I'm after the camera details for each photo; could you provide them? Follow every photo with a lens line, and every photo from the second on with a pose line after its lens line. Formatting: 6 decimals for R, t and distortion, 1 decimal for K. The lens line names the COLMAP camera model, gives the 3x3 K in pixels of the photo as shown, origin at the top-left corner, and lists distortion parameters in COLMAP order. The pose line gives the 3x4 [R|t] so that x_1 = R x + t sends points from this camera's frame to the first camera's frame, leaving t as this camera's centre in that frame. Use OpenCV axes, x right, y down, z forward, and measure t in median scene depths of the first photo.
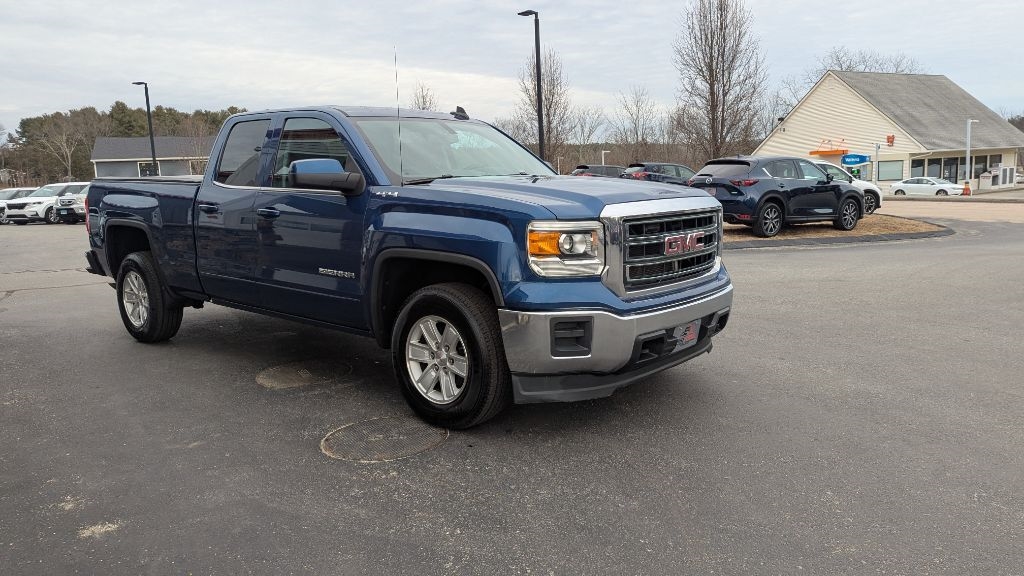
lens RADIAL K [[724.4, 0, 515.4], [0, 724.4, 280.4], [0, 0, 1]] dist [0.061760, -0.058899]
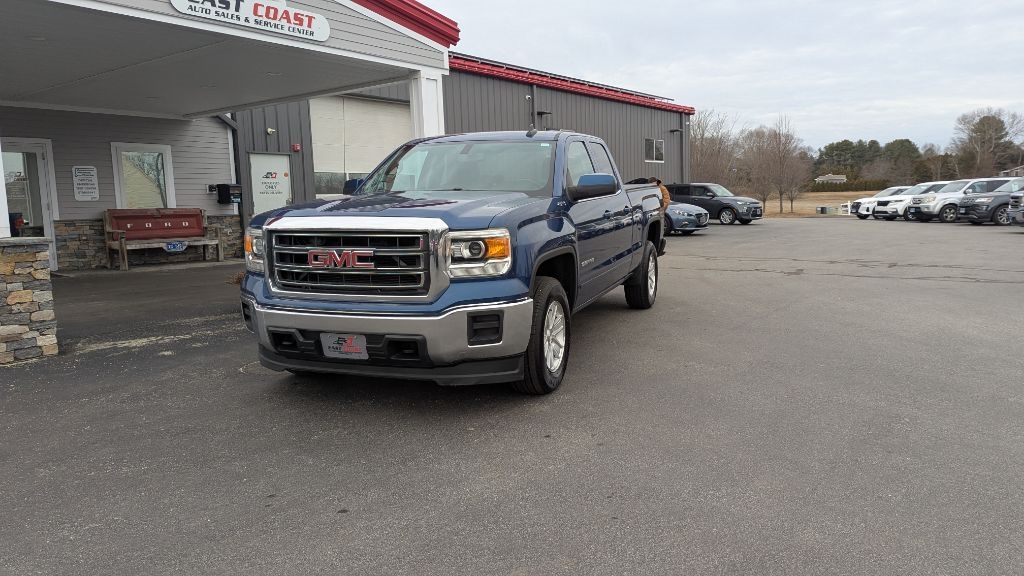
lens RADIAL K [[724.4, 0, 522.1], [0, 724.4, 293.6], [0, 0, 1]] dist [0.061760, -0.058899]
pose [[0.347890, 0.144472, -0.926337, 0.352020], [-0.123147, 0.986537, 0.107612, -0.039609], [0.929412, 0.076638, 0.360998, 0.230709]]
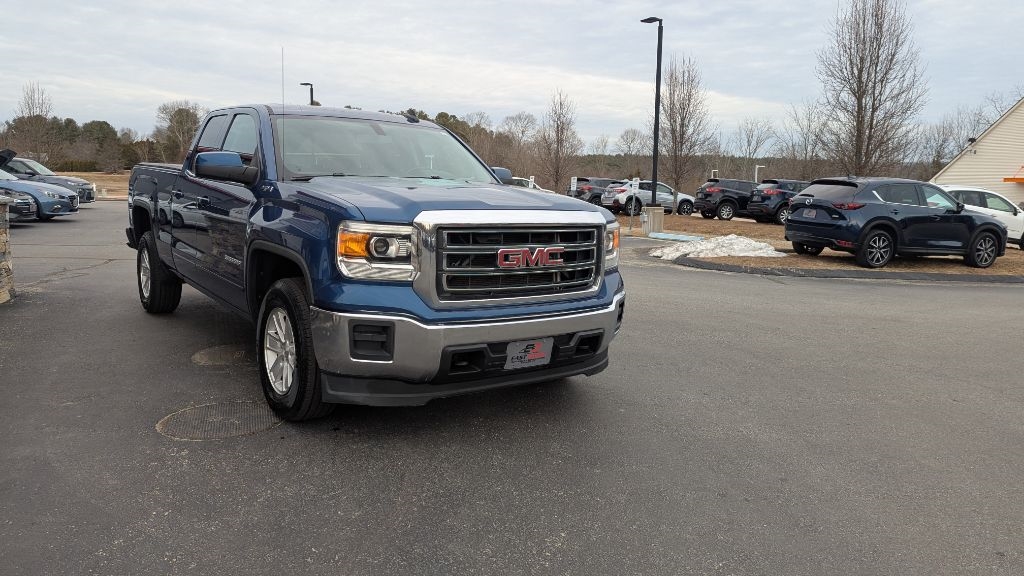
lens RADIAL K [[724.4, 0, 506.2], [0, 724.4, 282.7], [0, 0, 1]] dist [0.061760, -0.058899]
pose [[0.971019, 0.085427, -0.223214, 0.111006], [-0.086836, 0.996216, 0.003513, -0.004842], [0.222669, 0.015972, 0.974763, 0.016479]]
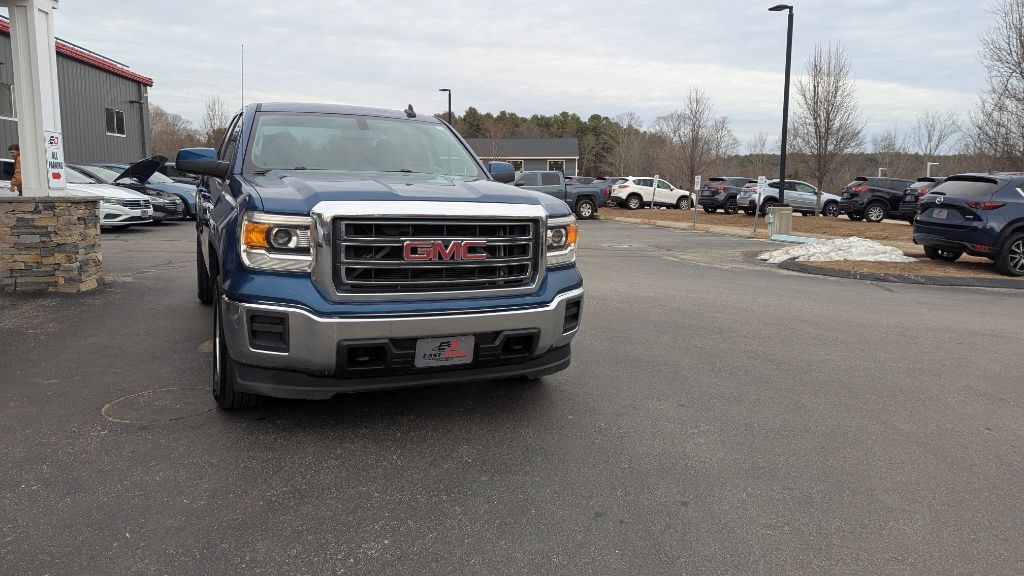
lens RADIAL K [[724.4, 0, 512.7], [0, 724.4, 279.6], [0, 0, 1]] dist [0.061760, -0.058899]
pose [[0.905319, 0.103180, -0.412009, 0.184038], [-0.106246, 0.994219, 0.015525, -0.010150], [0.411229, 0.029719, 0.911048, 0.053690]]
